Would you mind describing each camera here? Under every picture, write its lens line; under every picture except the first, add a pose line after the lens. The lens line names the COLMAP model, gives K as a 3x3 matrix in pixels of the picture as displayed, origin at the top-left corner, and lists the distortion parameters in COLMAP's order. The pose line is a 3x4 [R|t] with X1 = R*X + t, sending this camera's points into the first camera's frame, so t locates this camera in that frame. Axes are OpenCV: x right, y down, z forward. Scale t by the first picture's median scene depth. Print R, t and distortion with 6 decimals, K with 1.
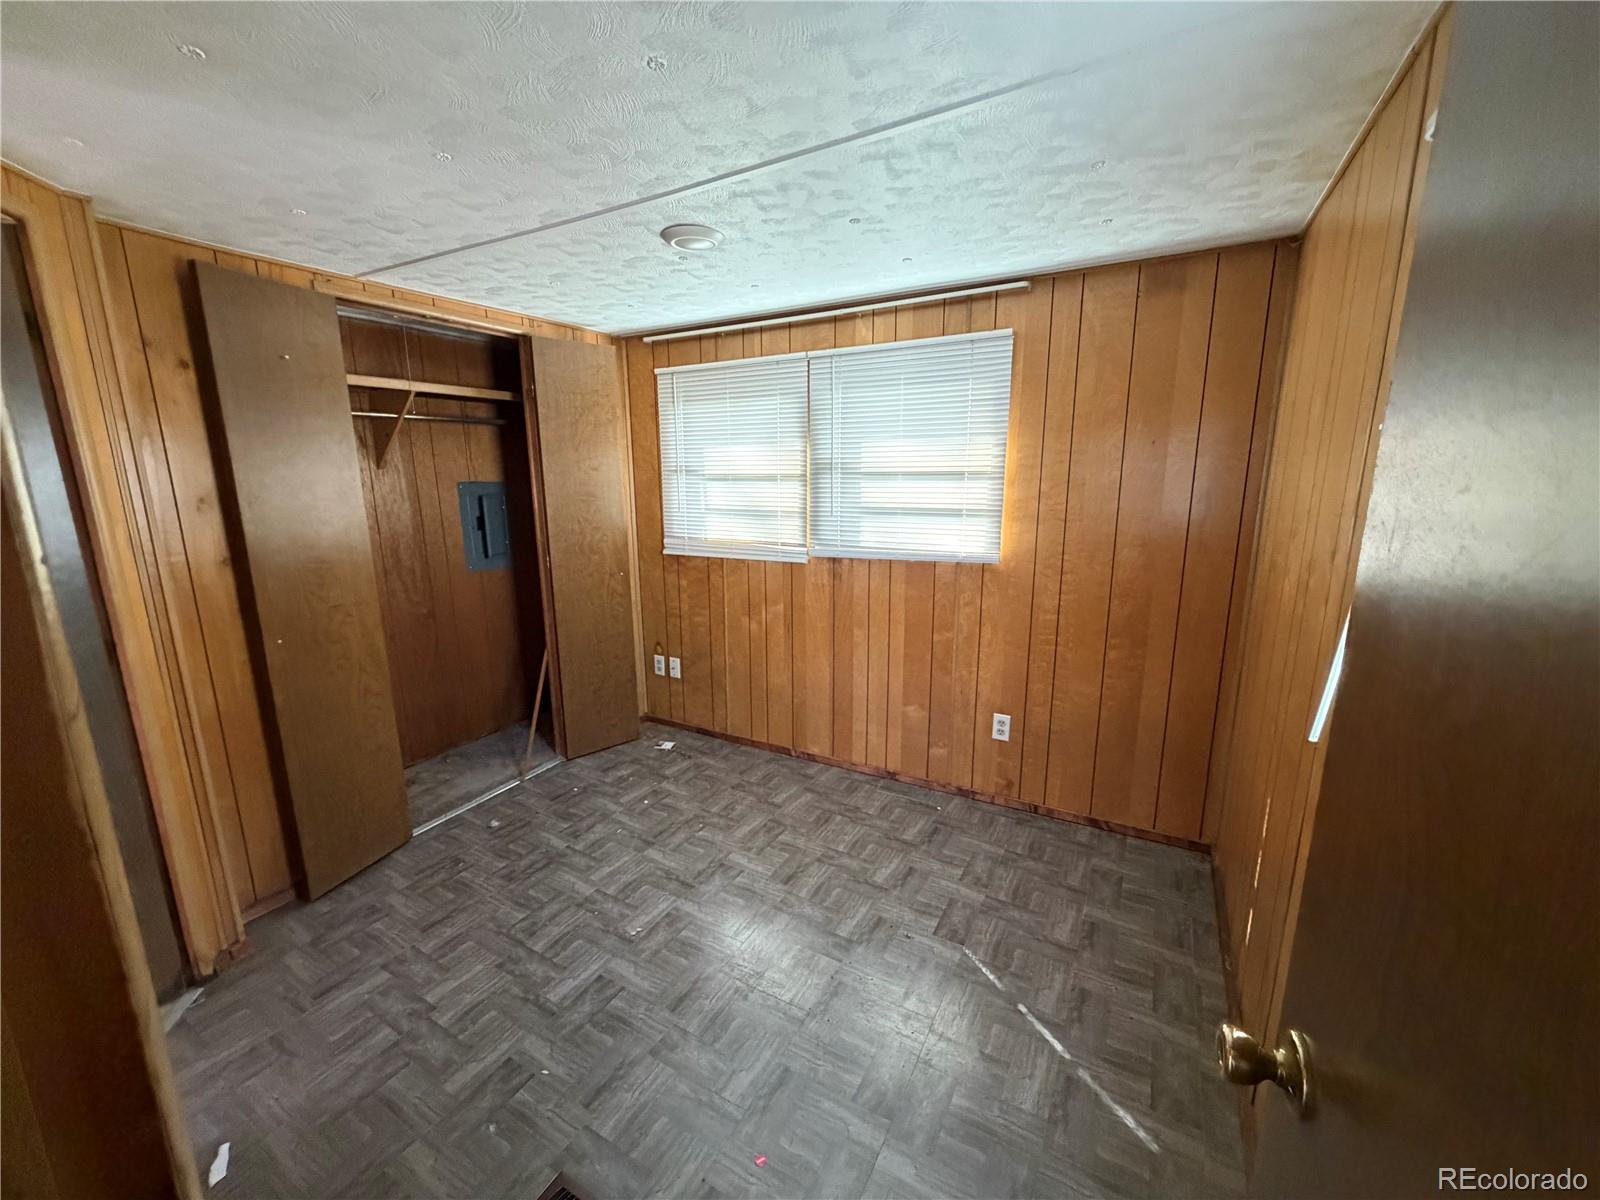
lens RADIAL K [[635.4, 0, 795.7], [0, 635.4, 601.4], [0, 0, 1]] dist [-0.000404, -0.000094]
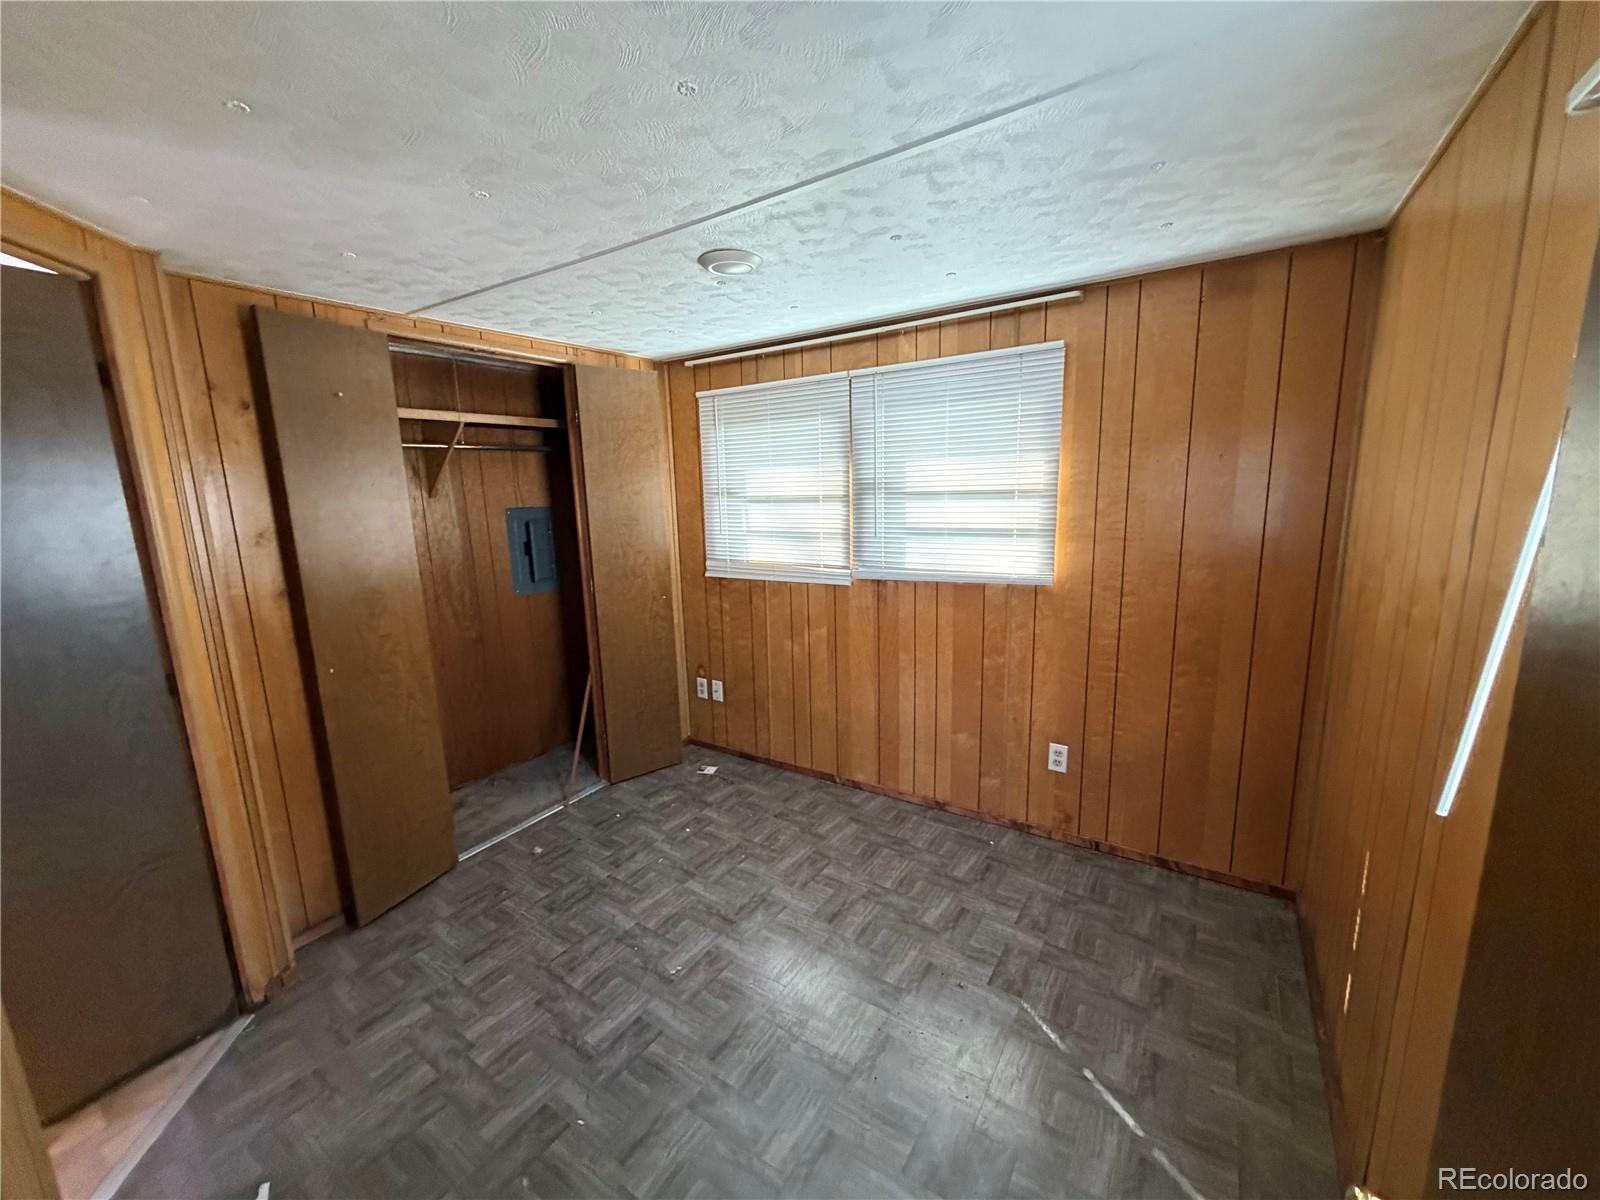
lens RADIAL K [[635.6, 0, 795.4], [0, 635.6, 600.9], [0, 0, 1]] dist [0.000432, -0.000356]
pose [[0.997409, -0.007498, -0.071549, 0.004292], [0.005842, 0.999711, -0.023332, -0.018890], [0.071703, 0.022854, 0.997164, 0.028758]]
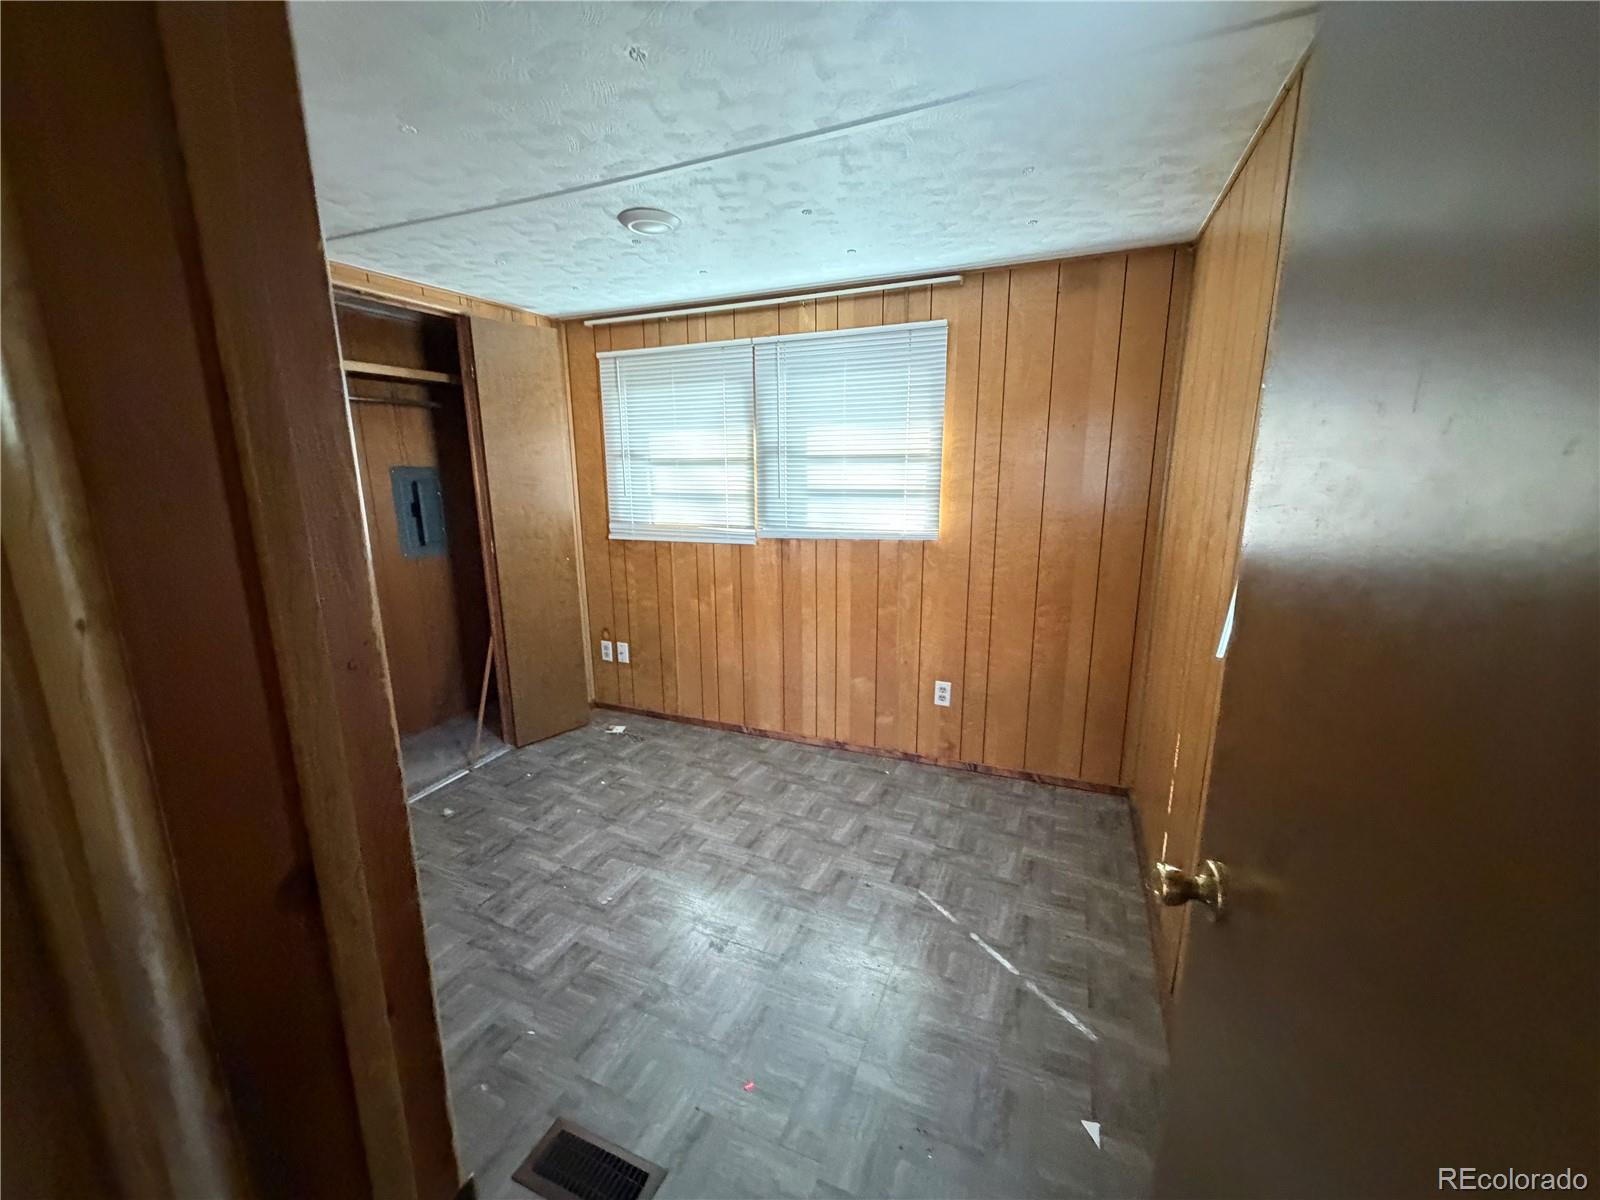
lens RADIAL K [[635.6, 0, 795.4], [0, 635.6, 600.9], [0, 0, 1]] dist [0.000432, -0.000356]
pose [[0.993497, -0.024842, 0.111119, -0.046640], [0.023817, 0.999661, 0.010535, 0.029709], [-0.111343, -0.007820, 0.993751, -0.043982]]
